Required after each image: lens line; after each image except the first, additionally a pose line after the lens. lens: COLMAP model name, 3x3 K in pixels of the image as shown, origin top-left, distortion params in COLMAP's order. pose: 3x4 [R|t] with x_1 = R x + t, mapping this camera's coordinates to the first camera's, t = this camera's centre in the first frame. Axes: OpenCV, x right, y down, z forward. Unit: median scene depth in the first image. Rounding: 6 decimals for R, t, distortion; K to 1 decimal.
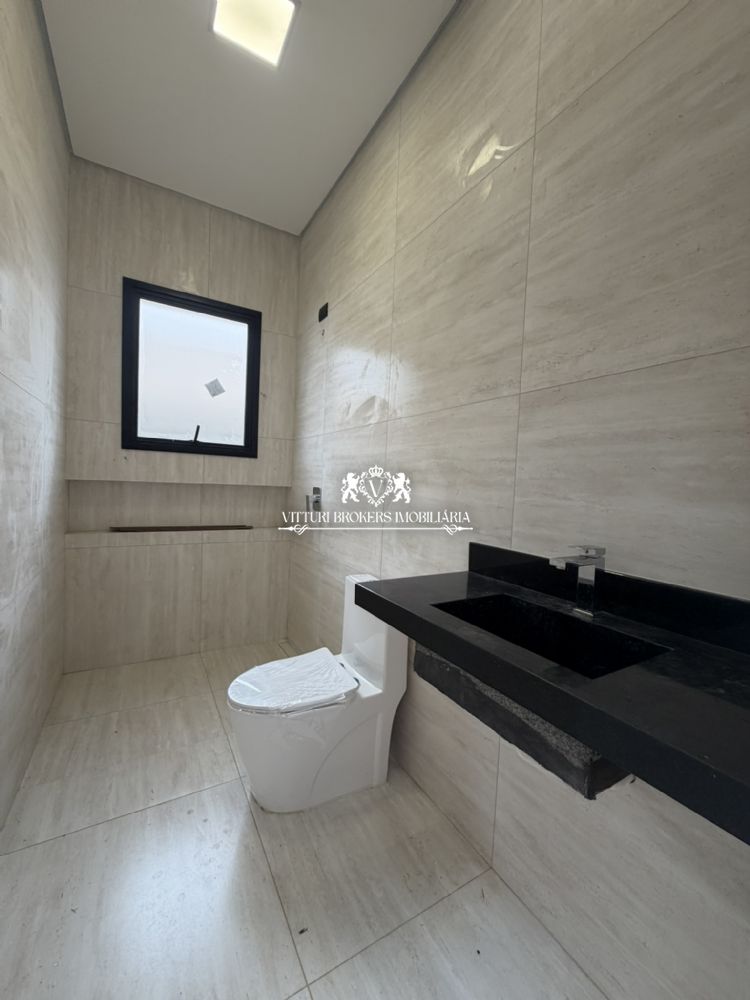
lens RADIAL K [[399.4, 0, 375.7], [0, 399.4, 498.0], [0, 0, 1]] dist [0.000698, -0.000033]
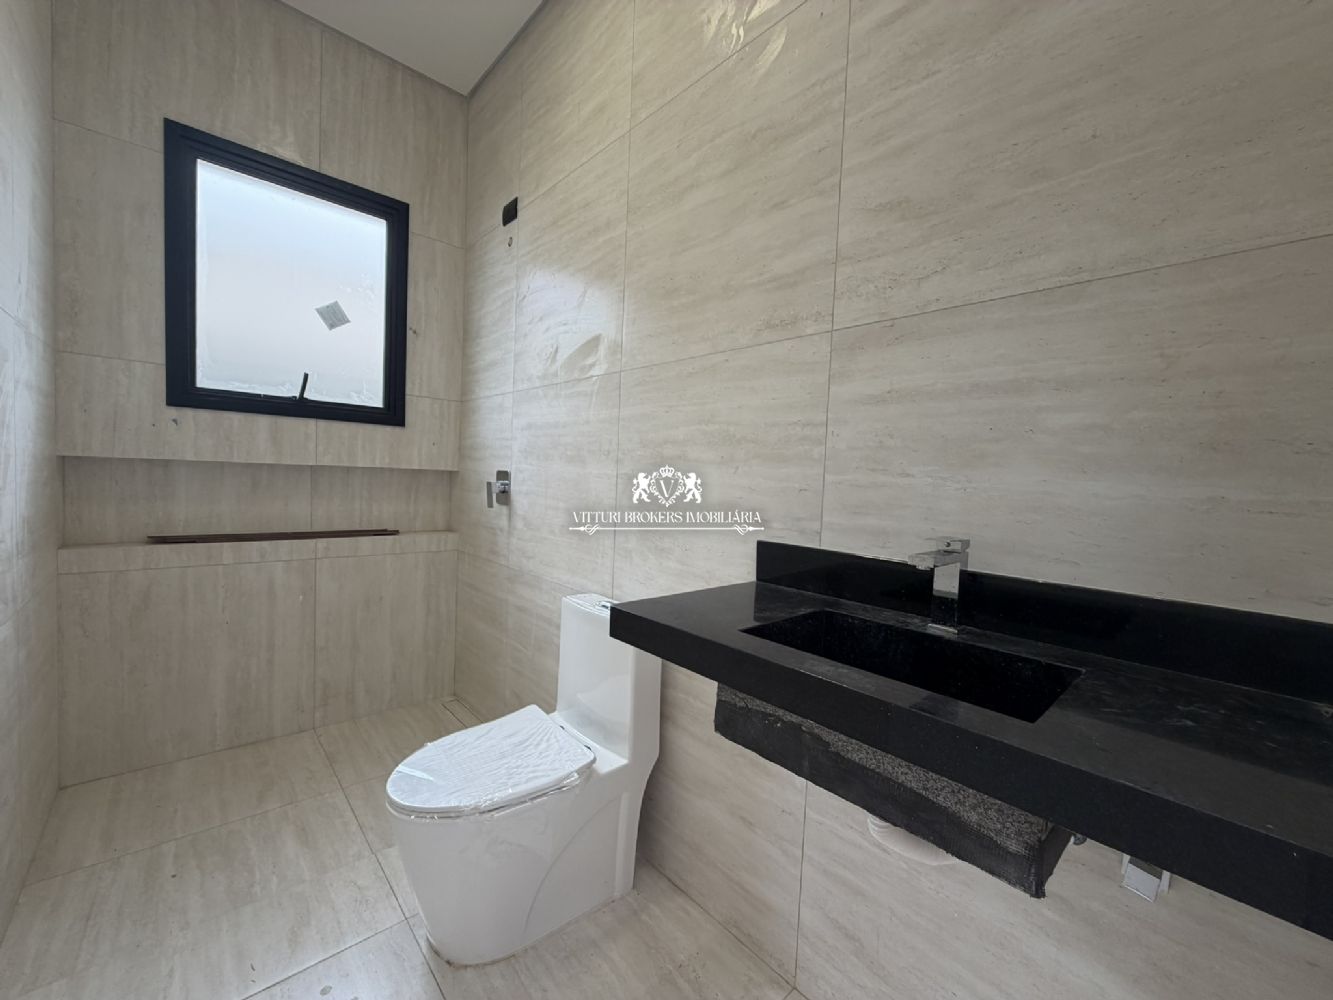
lens RADIAL K [[532.4, 0, 665.2], [0, 532.4, 499.4], [0, 0, 1]] dist [0.000698, -0.000033]
pose [[0.979349, -0.011177, 0.201867, -0.103837], [0.008436, 0.999860, 0.014434, 0.020537], [-0.202000, -0.012433, 0.979307, 0.094981]]
